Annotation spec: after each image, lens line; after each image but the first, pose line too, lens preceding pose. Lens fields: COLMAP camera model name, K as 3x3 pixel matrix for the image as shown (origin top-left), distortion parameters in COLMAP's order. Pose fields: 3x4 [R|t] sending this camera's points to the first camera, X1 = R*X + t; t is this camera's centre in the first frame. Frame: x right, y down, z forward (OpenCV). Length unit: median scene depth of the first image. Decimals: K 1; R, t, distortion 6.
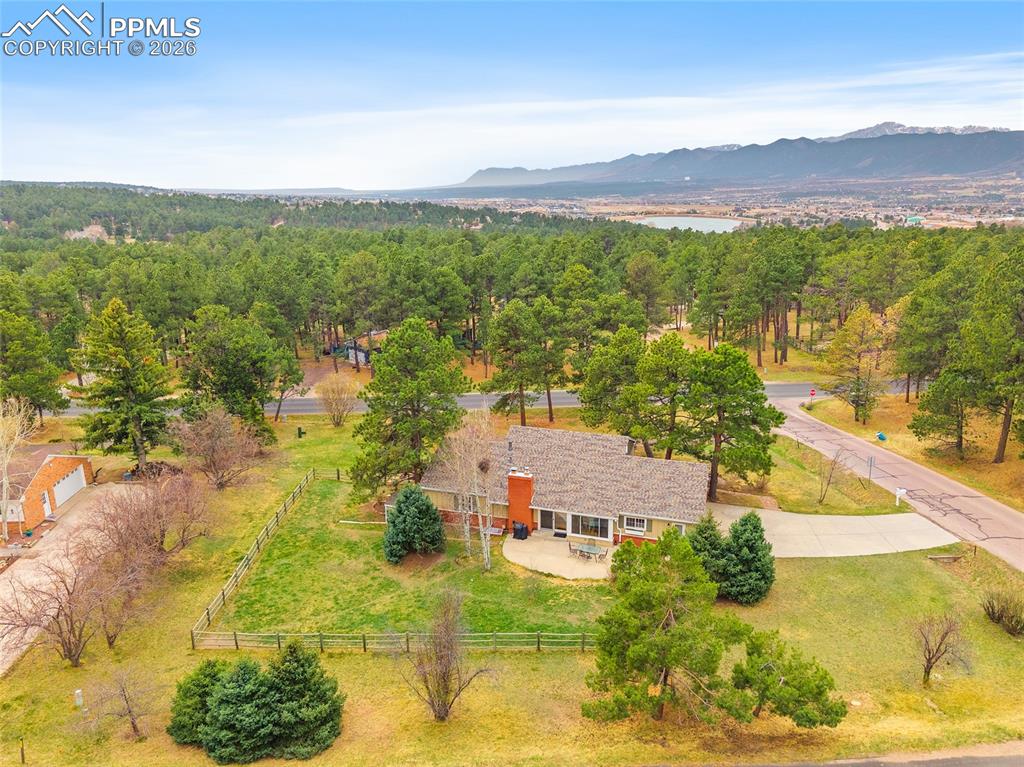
lens RADIAL K [[719.0, 0, 512.0], [0, 719.0, 383.5], [0, 0, 1]] dist [0.002211, -0.000860]
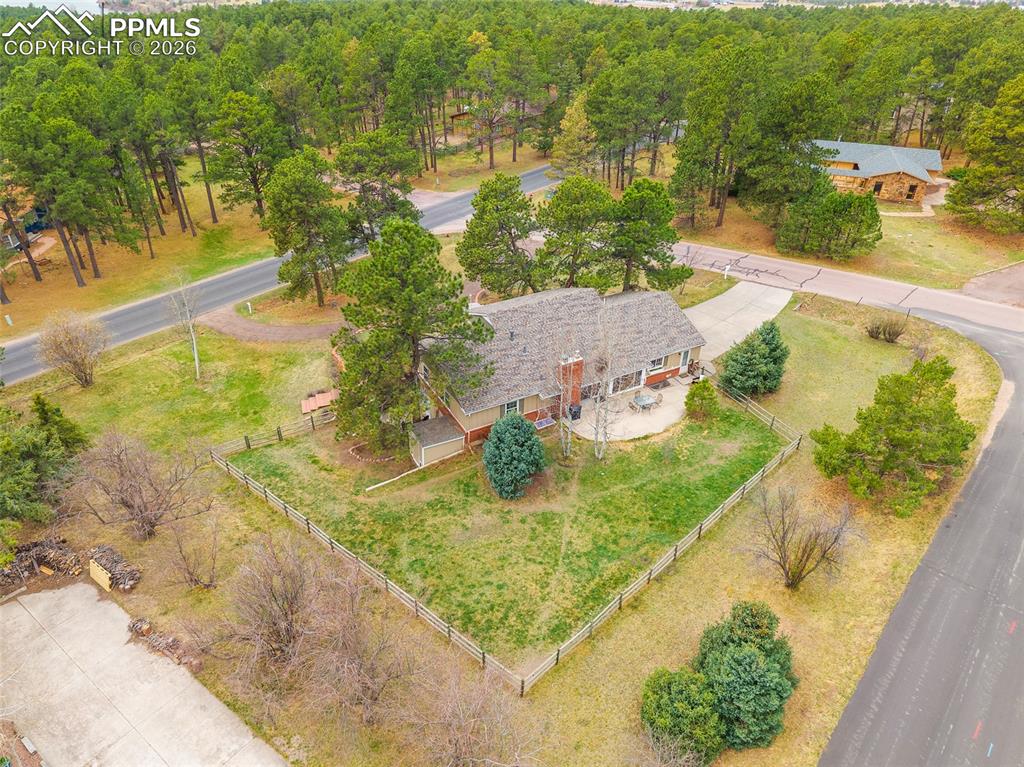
lens RADIAL K [[680.4, 0, 512.0], [0, 680.4, 383.5], [0, 0, 1]] dist [0.070503, -0.096177]
pose [[0.693810, -0.372615, 0.616268, -0.681184], [0.174515, 0.917225, 0.358110, -0.205555], [-0.698693, -0.140912, 0.701407, 0.433370]]
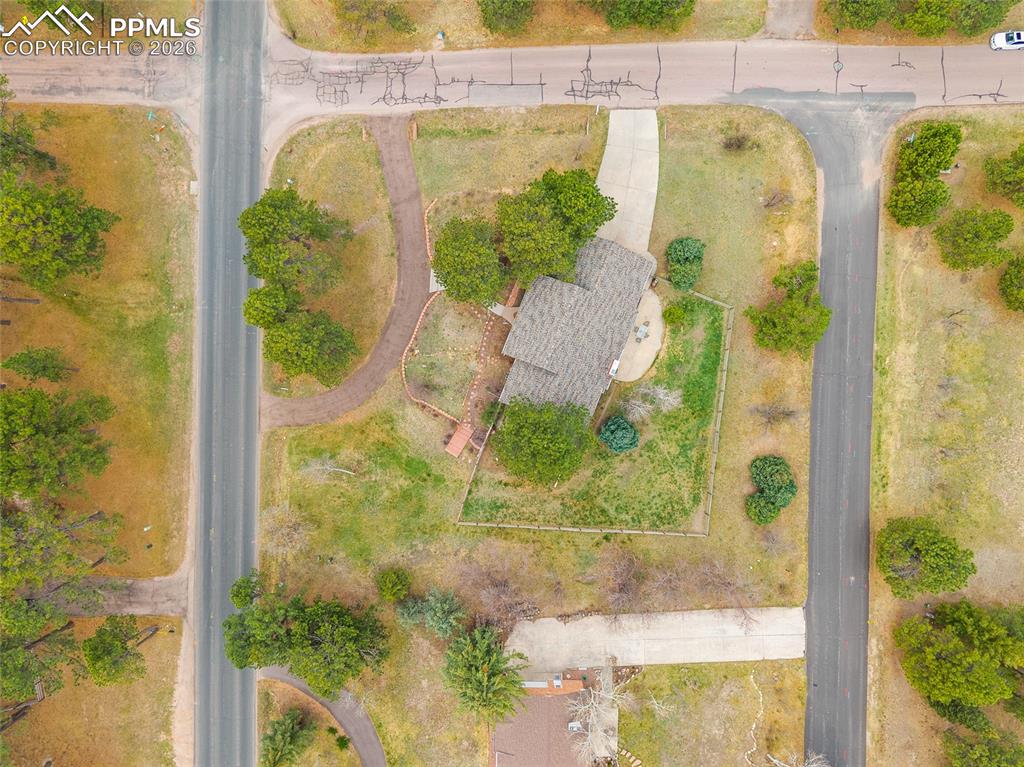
lens RADIAL K [[699.1, 0, 512.0], [0, 699.1, 383.5], [0, 0, 1]] dist [0.063073, -0.113126]
pose [[0.076987, -0.996960, 0.011954, -0.061931], [0.250681, 0.030960, 0.967575, -1.500470], [-0.965004, -0.071494, 0.252303, 0.898375]]
